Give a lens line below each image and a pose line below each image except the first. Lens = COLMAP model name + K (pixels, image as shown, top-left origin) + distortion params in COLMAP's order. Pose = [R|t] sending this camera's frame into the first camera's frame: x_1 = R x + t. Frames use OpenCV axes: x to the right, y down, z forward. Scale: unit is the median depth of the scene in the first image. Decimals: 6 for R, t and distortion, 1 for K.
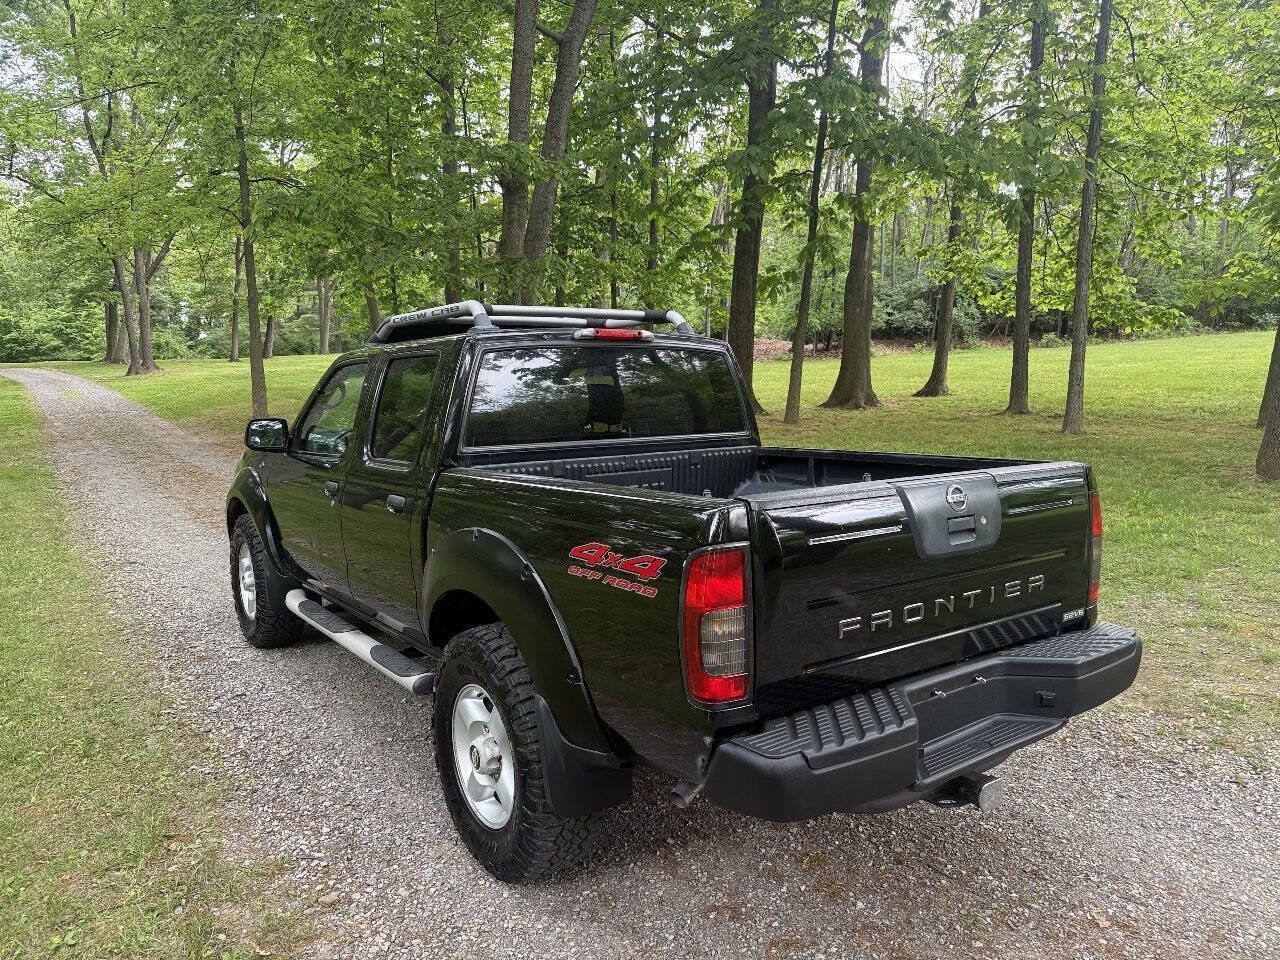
lens RADIAL K [[907.3, 0, 636.0], [0, 907.3, 486.7], [0, 0, 1]] dist [0.032605, -0.041918]
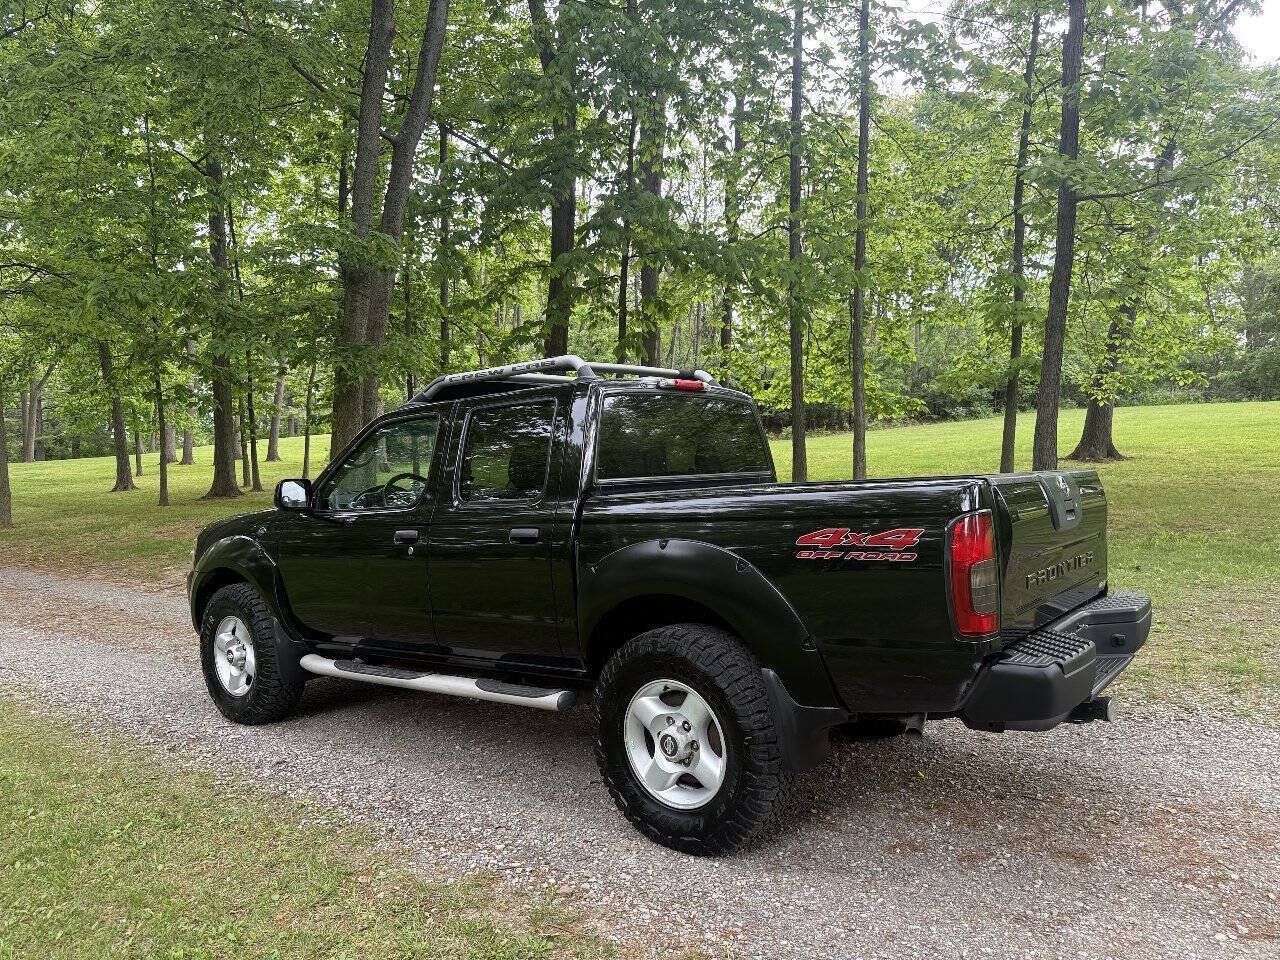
lens RADIAL K [[907.3, 0, 623.3], [0, 907.3, 486.0], [0, 0, 1]] dist [0.032605, -0.041918]
pose [[0.963299, -0.028951, 0.266865, -0.353427], [0.058511, 0.992908, -0.103491, 0.063507], [-0.261976, 0.115308, 0.958161, -0.061689]]
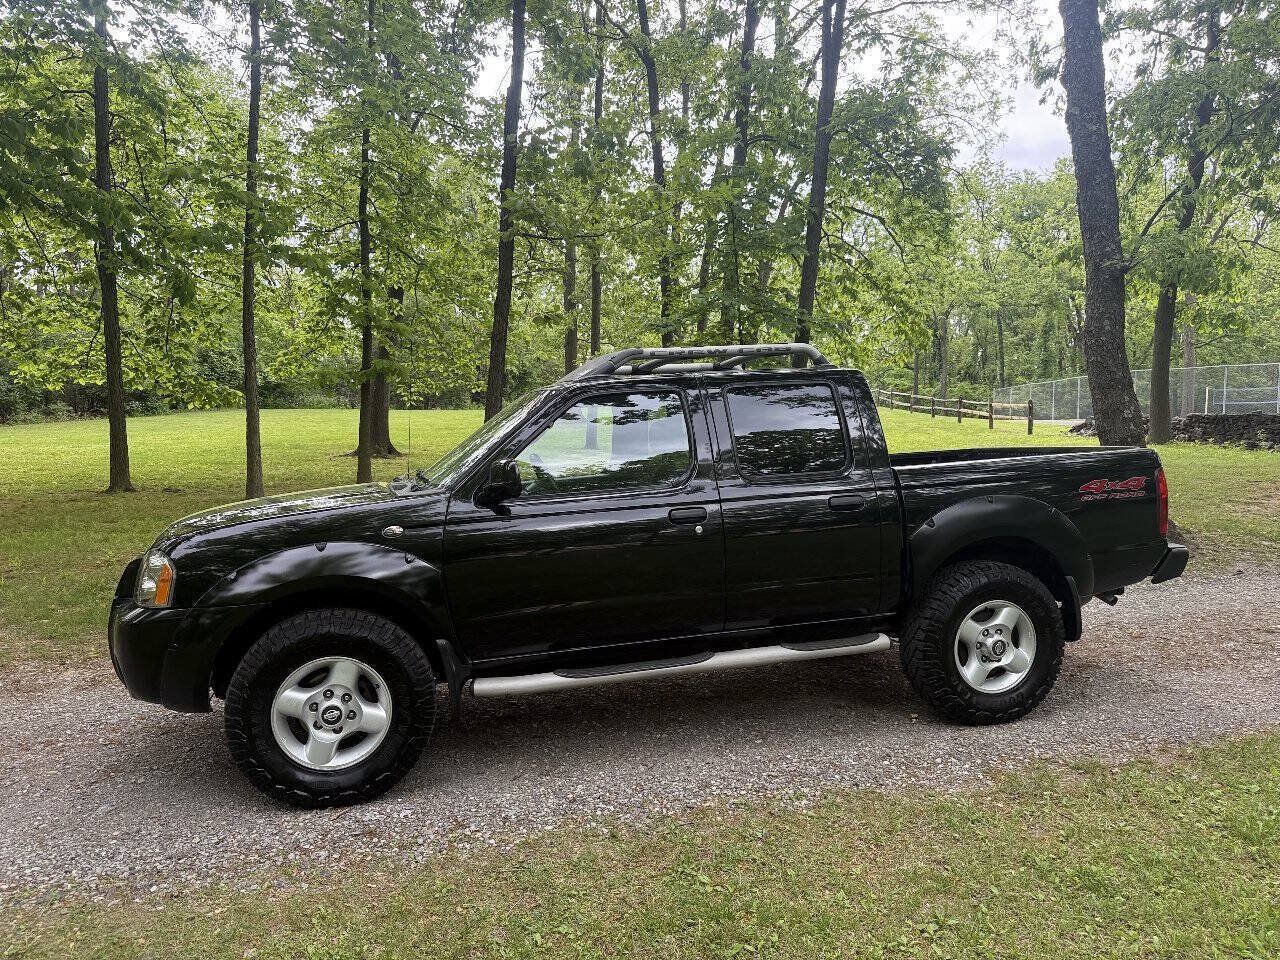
lens RADIAL K [[907.3, 0, 637.2], [0, 907.3, 481.7], [0, 0, 1]] dist [0.032605, -0.041918]
pose [[0.346163, -0.043042, 0.937187, -1.210019], [0.140251, 0.990096, -0.006332, -0.033866], [-0.927632, 0.133634, 0.348771, 0.662816]]
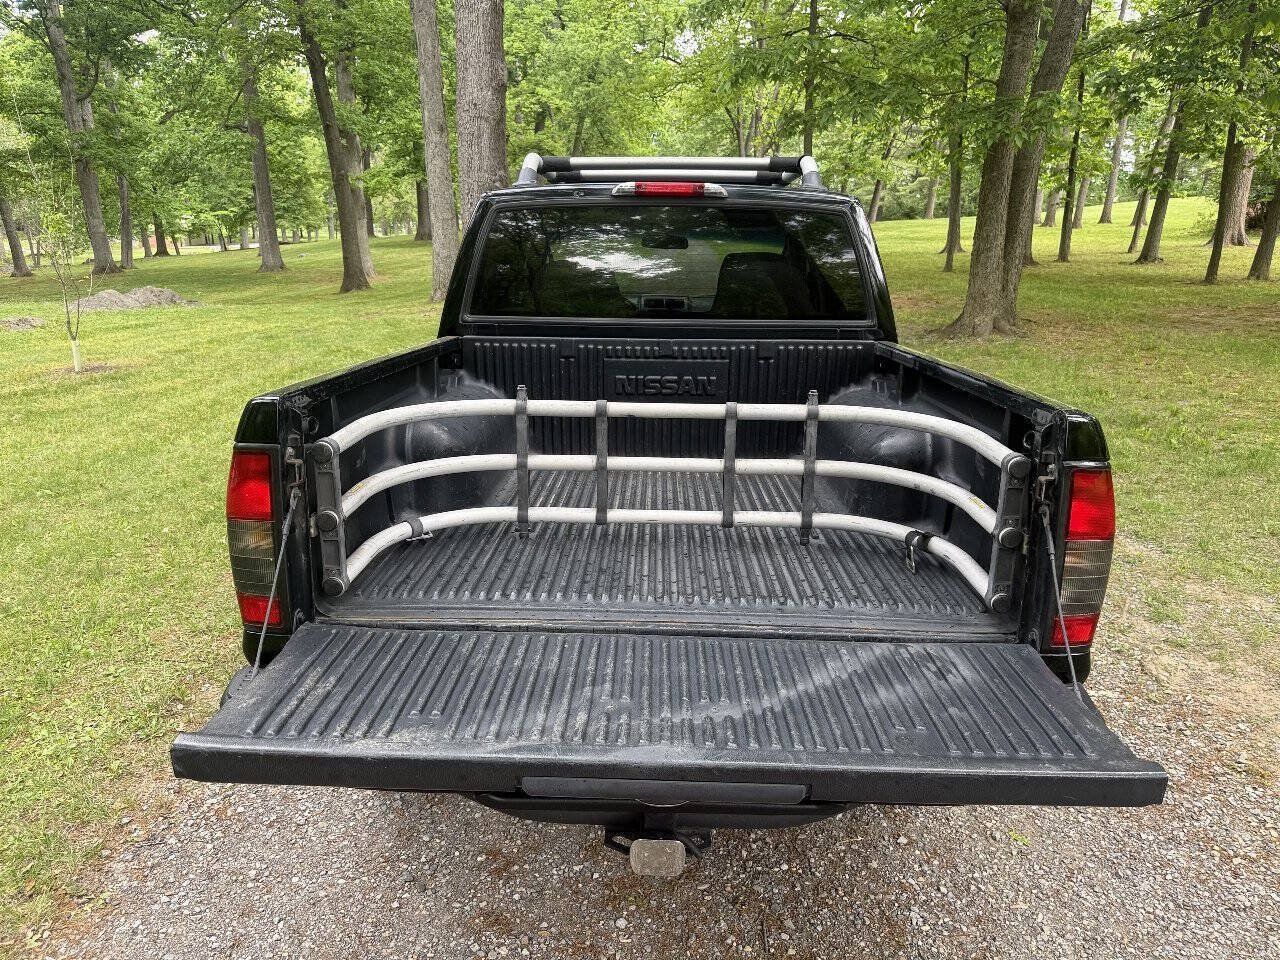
lens RADIAL K [[907.3, 0, 637.2], [0, 907.3, 488.6], [0, 0, 1]] dist [0.032605, -0.041918]
pose [[0.793751, 0.175720, -0.582308, 0.415928], [-0.091080, 0.980904, 0.171849, -0.034744], [0.601385, -0.083369, 0.794598, 0.256185]]
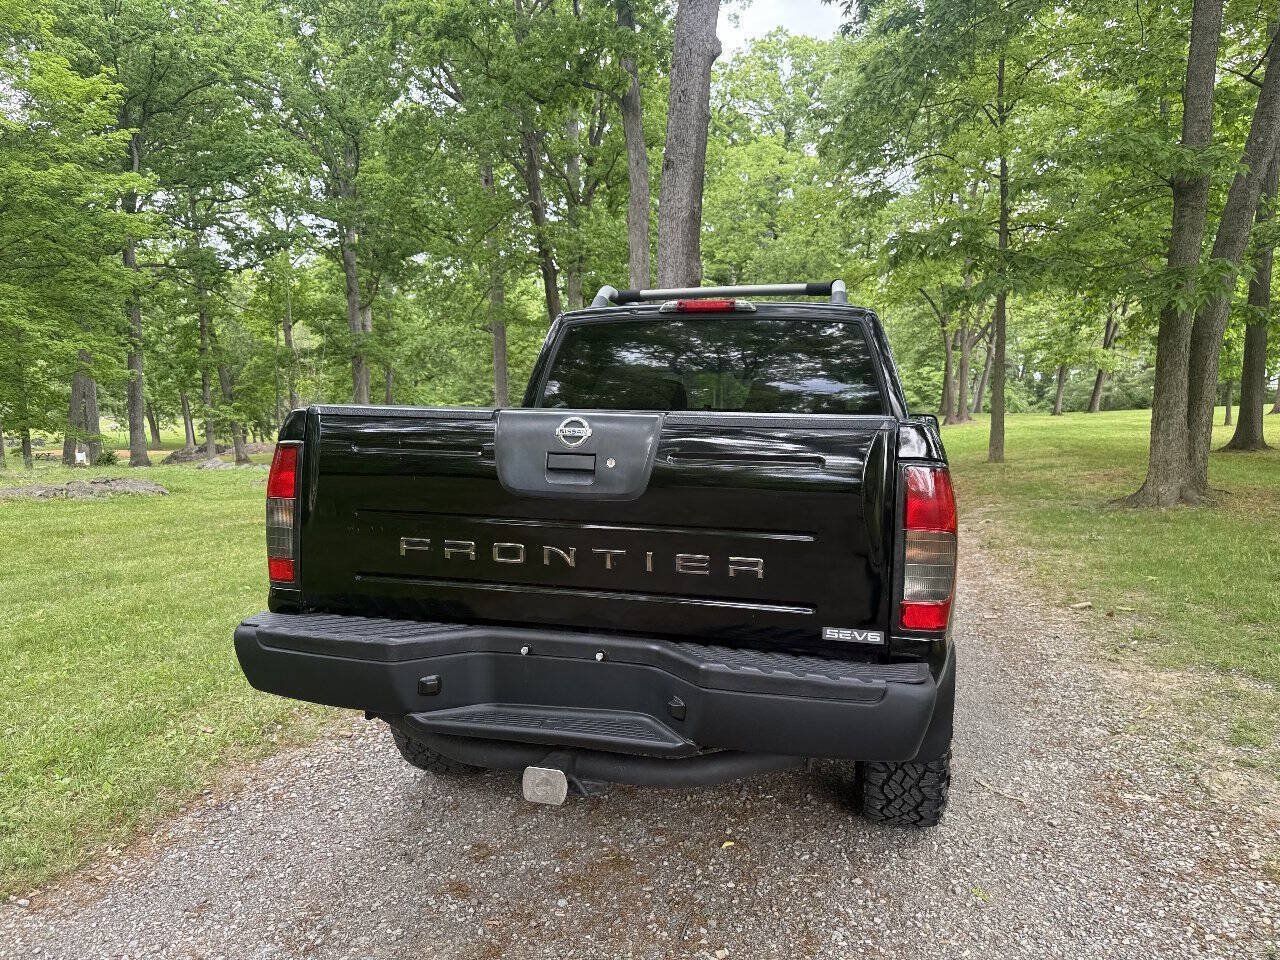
lens RADIAL K [[907.3, 0, 636.1], [0, 907.3, 487.6], [0, 0, 1]] dist [0.032605, -0.041918]
pose [[0.631910, 0.070373, -0.771840, 0.598700], [-0.119065, 0.992862, -0.006954, 0.036315], [0.765842, 0.096293, 0.635779, 0.288973]]
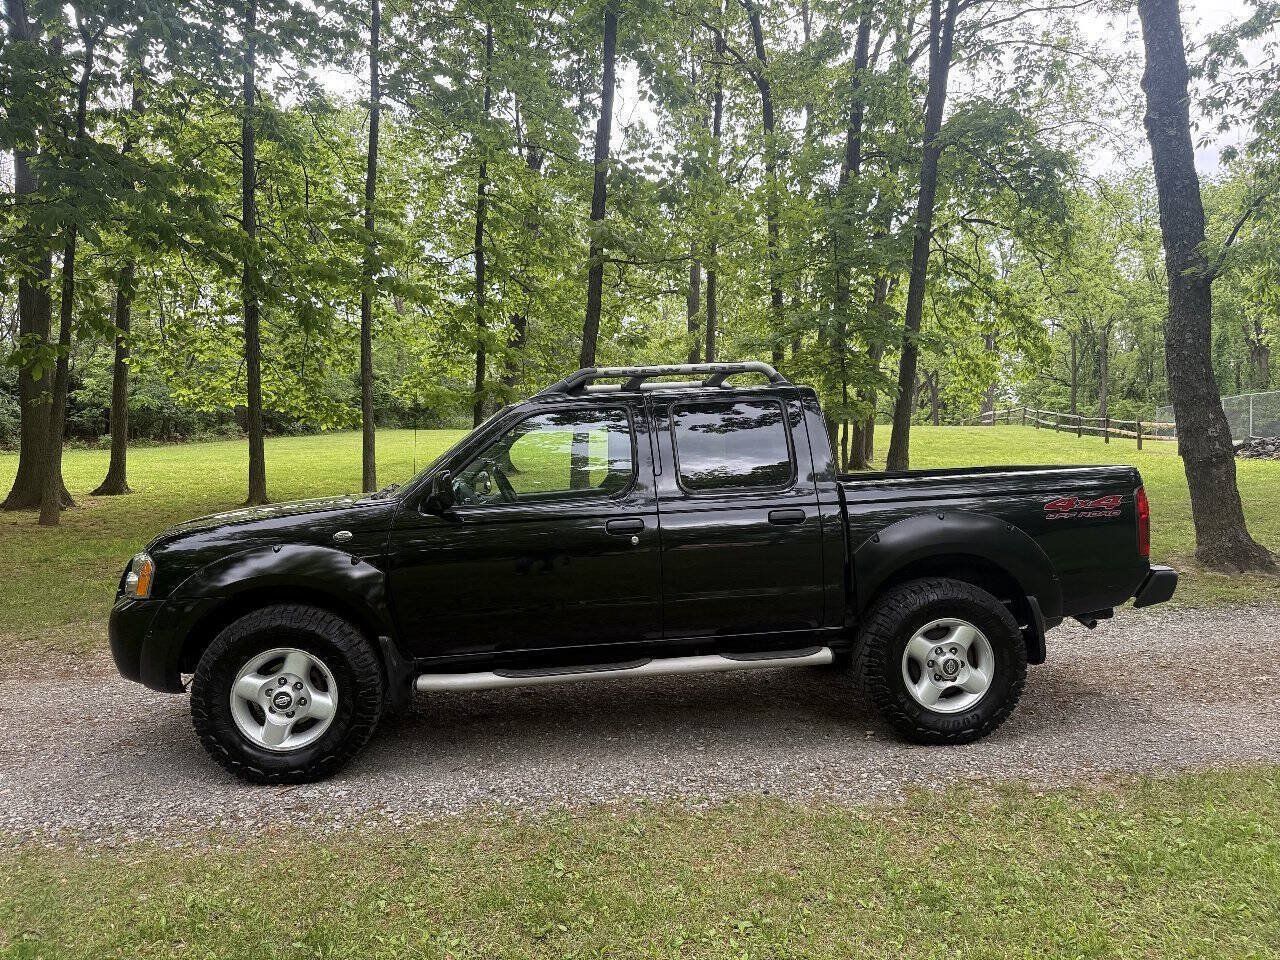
lens RADIAL K [[907.3, 0, 645.2], [0, 907.3, 477.4], [0, 0, 1]] dist [0.032605, -0.041918]
pose [[0.484875, -0.014797, 0.874458, -1.162311], [0.126357, 0.990552, -0.053301, 0.004450], [-0.865407, 0.136339, 0.482164, 0.445881]]
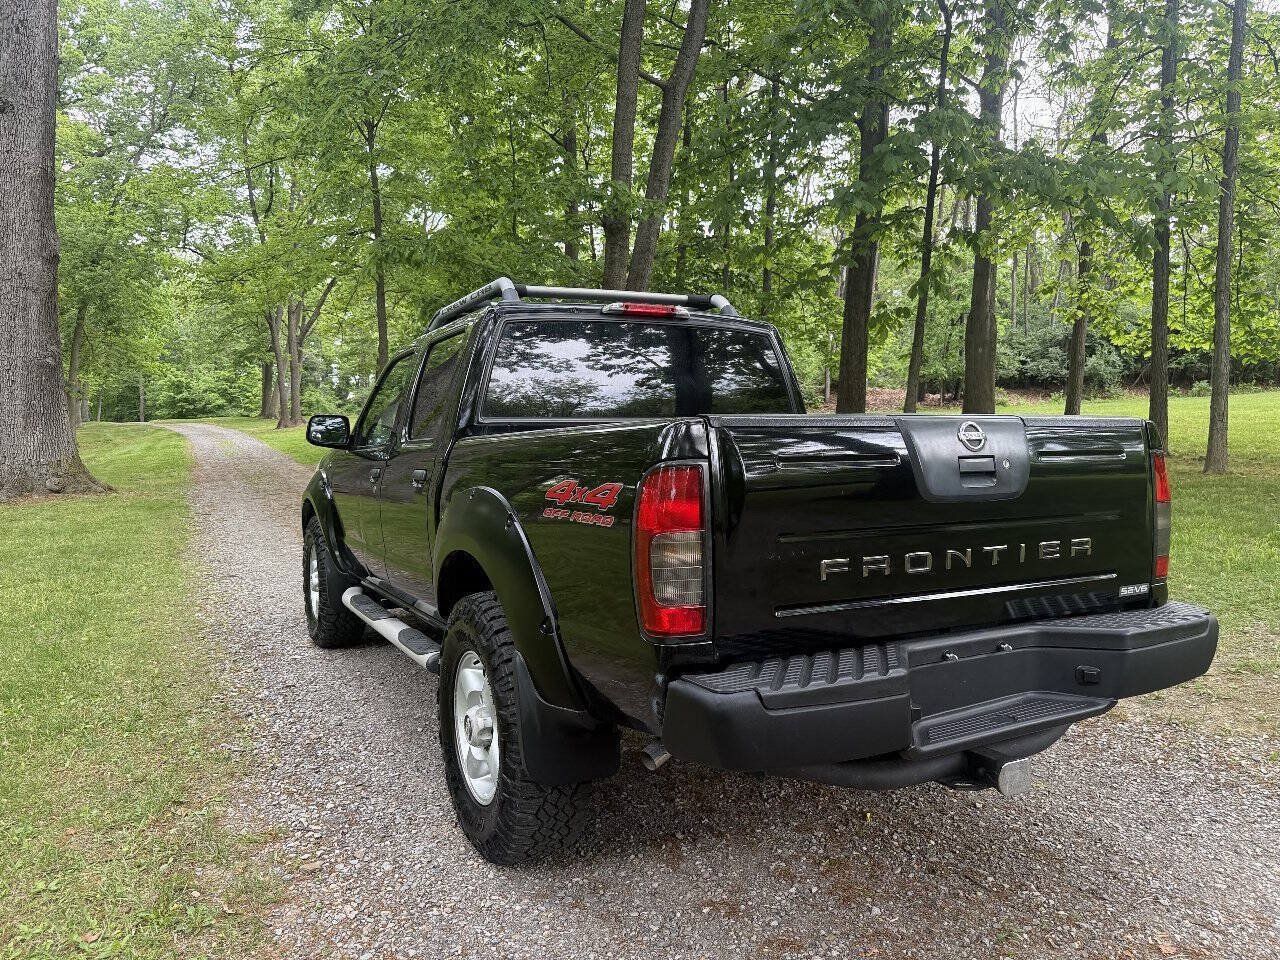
lens RADIAL K [[907.3, 0, 637.3], [0, 907.3, 479.2], [0, 0, 1]] dist [0.032605, -0.041918]
pose [[0.990523, 0.005966, -0.137217, 0.086325], [-0.015945, 0.997296, -0.071738, 0.070158], [0.136418, 0.073246, 0.987940, 0.044273]]
